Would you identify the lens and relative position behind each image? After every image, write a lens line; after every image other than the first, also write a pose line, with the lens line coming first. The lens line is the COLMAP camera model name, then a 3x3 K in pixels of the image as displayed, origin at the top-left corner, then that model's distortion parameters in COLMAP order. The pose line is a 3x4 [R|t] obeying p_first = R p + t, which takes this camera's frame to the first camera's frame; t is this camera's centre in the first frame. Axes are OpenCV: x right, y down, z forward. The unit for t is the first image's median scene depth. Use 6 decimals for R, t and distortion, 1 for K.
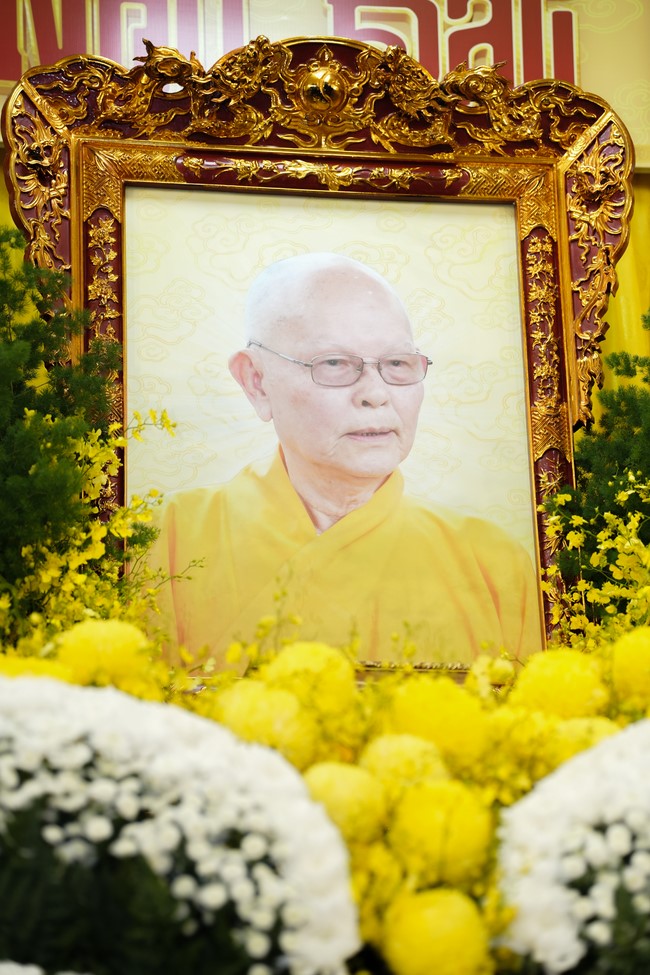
lens RADIAL K [[2355.4, 0, 321.0], [0, 2355.4, 487.9], [0, 0, 1]] dist [0.877175, 0.000000]
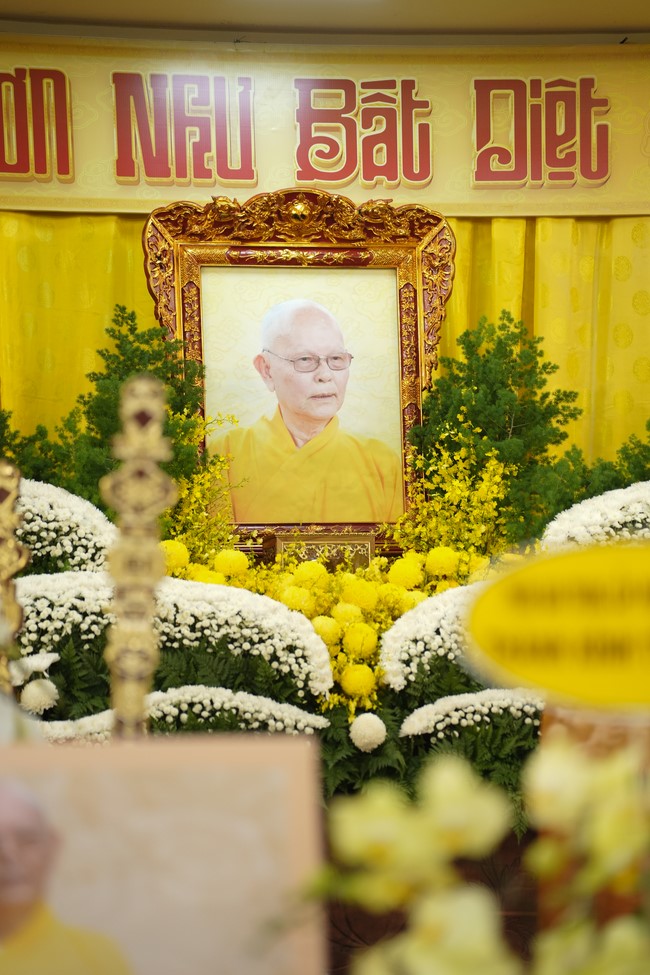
lens RADIAL K [[3932.9, 0, 321.5], [0, 3932.9, 493.8], [0, 0, 1]] dist [2.388856, 0.000000]
pose [[0.998173, 0.004575, 0.060246, -0.184904], [-0.019452, 0.968373, 0.248747, -0.788755], [-0.057202, -0.249464, 0.966693, -2.307262]]
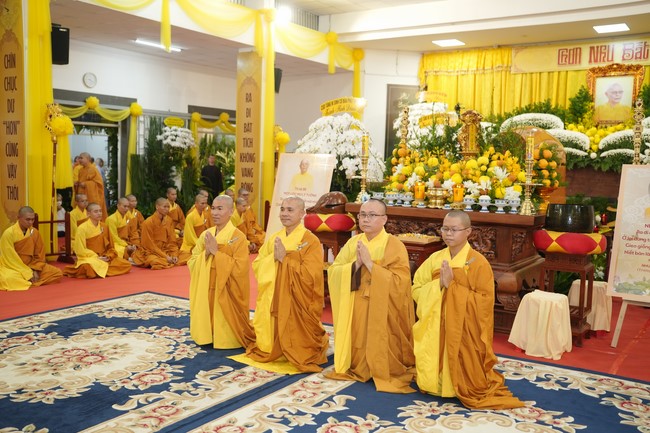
lens RADIAL K [[648.6, 0, 327.8], [0, 648.6, 210.8], [0, 0, 1]] dist [0.002954, 0.000000]
pose [[0.758557, 0.084346, -0.646125, 1.077293], [0.177531, 0.927323, 0.329477, -0.837107], [0.626956, -0.364634, 0.688453, -2.373102]]
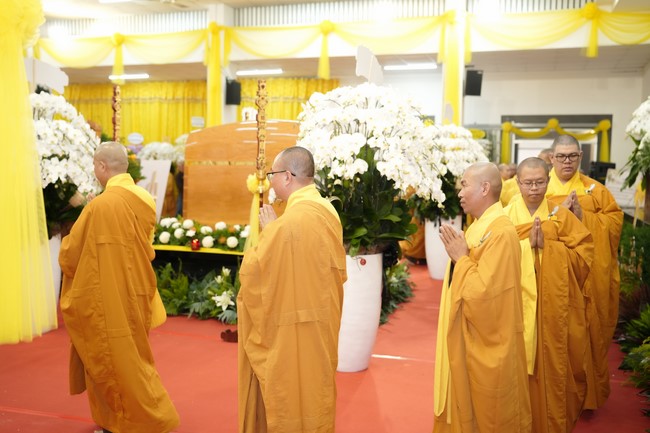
lens RADIAL K [[648.6, 0, 325.8], [0, 648.6, 213.5], [0, 0, 1]] dist [0.002954, 0.000000]
pose [[-0.436960, 0.076684, -0.896206, 1.747001], [0.285826, 0.956554, -0.057511, 0.143552], [0.852860, -0.281289, -0.439894, 0.525707]]
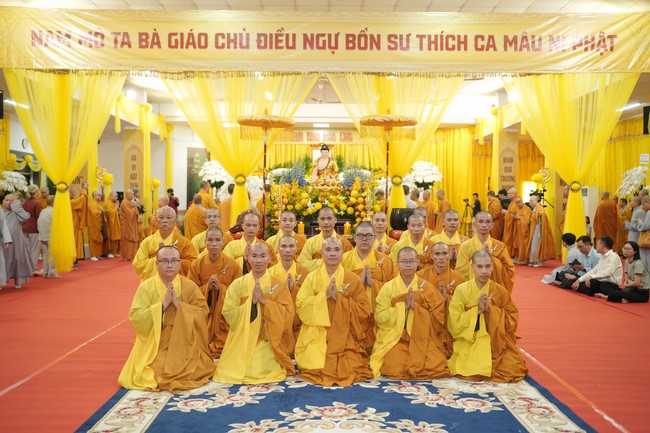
lens RADIAL K [[648.6, 0, 340.2], [0, 648.6, 224.2], [0, 0, 1]] dist [0.002954, 0.000000]
pose [[0.994988, 0.023959, -0.097080, 0.792236], [0.012558, 0.933243, 0.359027, -1.684825], [0.099201, -0.358447, 0.928264, -4.944187]]
